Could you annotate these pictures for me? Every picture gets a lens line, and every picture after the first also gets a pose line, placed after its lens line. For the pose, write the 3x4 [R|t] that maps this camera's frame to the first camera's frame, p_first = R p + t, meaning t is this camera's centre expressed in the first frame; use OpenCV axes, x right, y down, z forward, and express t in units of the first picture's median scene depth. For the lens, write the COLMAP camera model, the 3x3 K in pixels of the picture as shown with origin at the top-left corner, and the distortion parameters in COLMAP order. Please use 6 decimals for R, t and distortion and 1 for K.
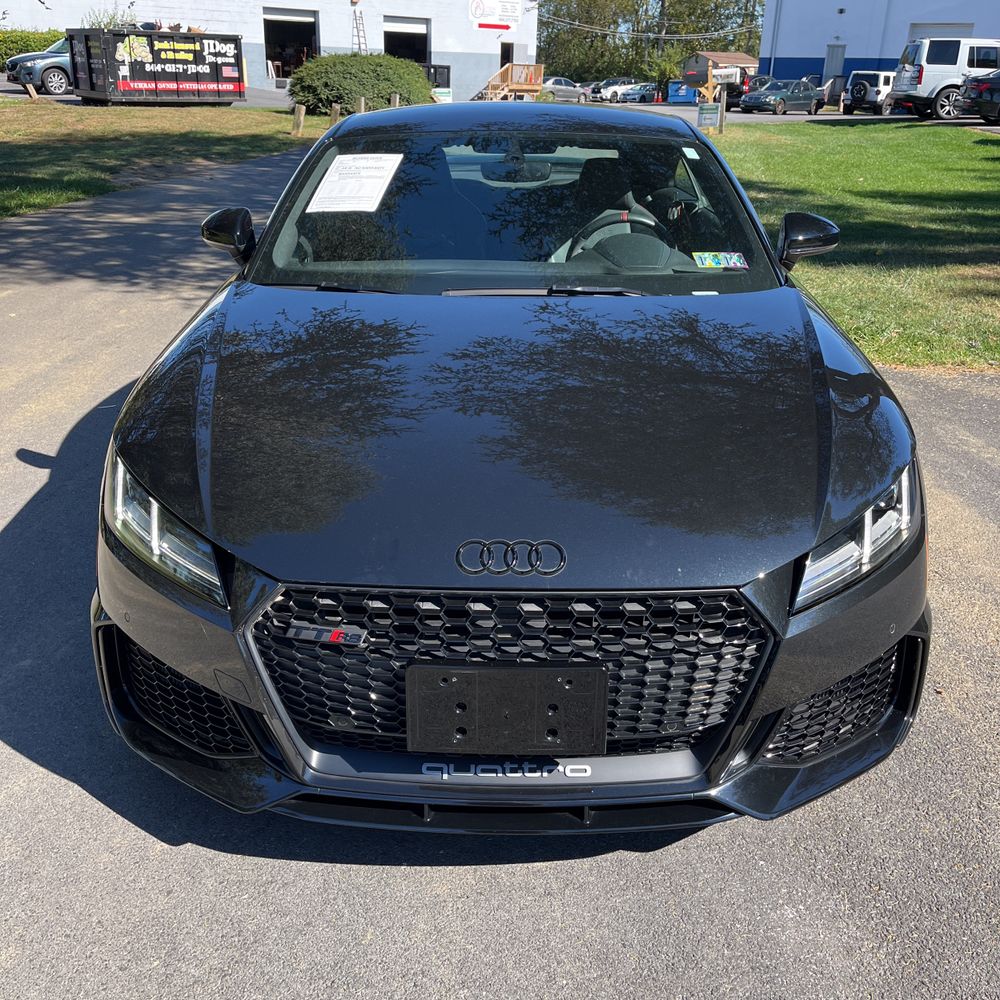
lens RADIAL K [[1021.0, 0, 501.9], [0, 1021.0, 501.3], [0, 0, 1]] dist [0.017712, 0.020827]
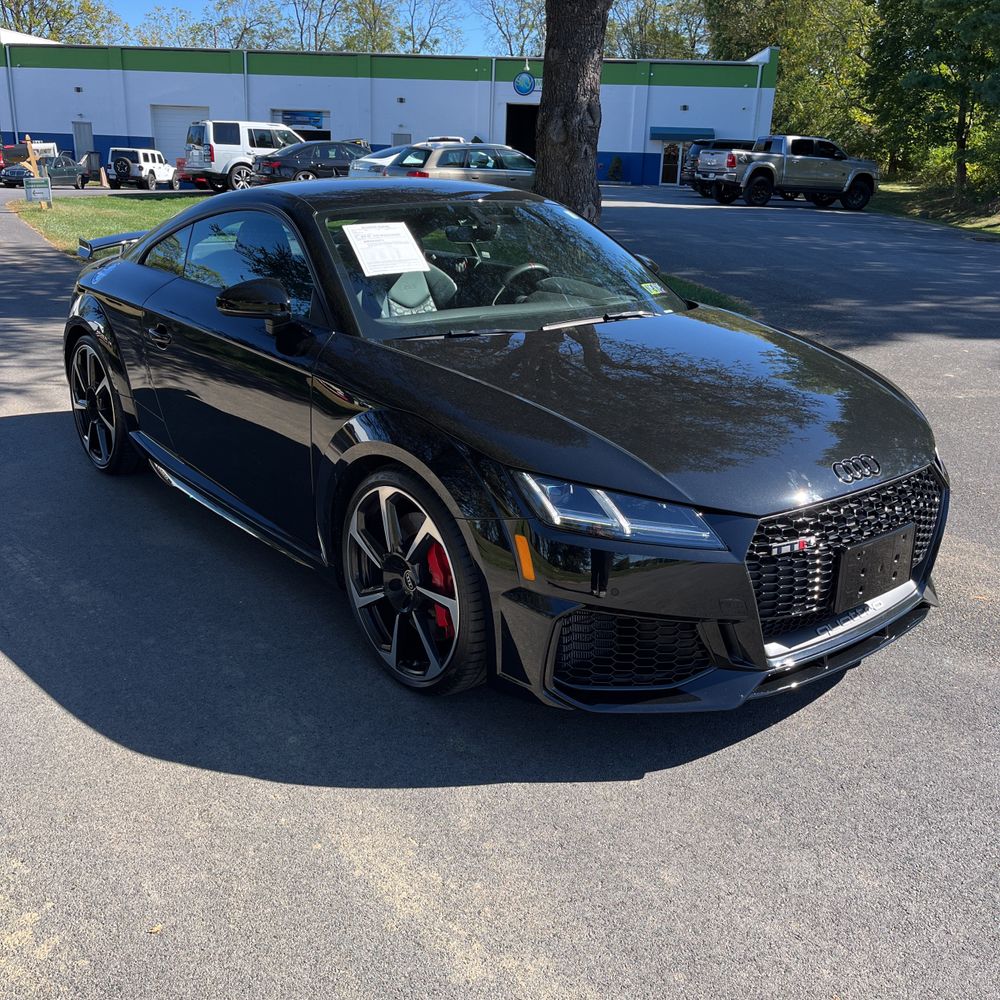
lens RADIAL K [[1030.1, 0, 505.5], [0, 1030.1, 502.3], [0, 0, 1]] dist [0.045816, -0.051614]
pose [[0.749857, -0.204293, 0.629269, -0.123331], [0.245997, 0.969033, 0.021460, -0.005124], [-0.614166, 0.138706, 0.776892, 0.012005]]
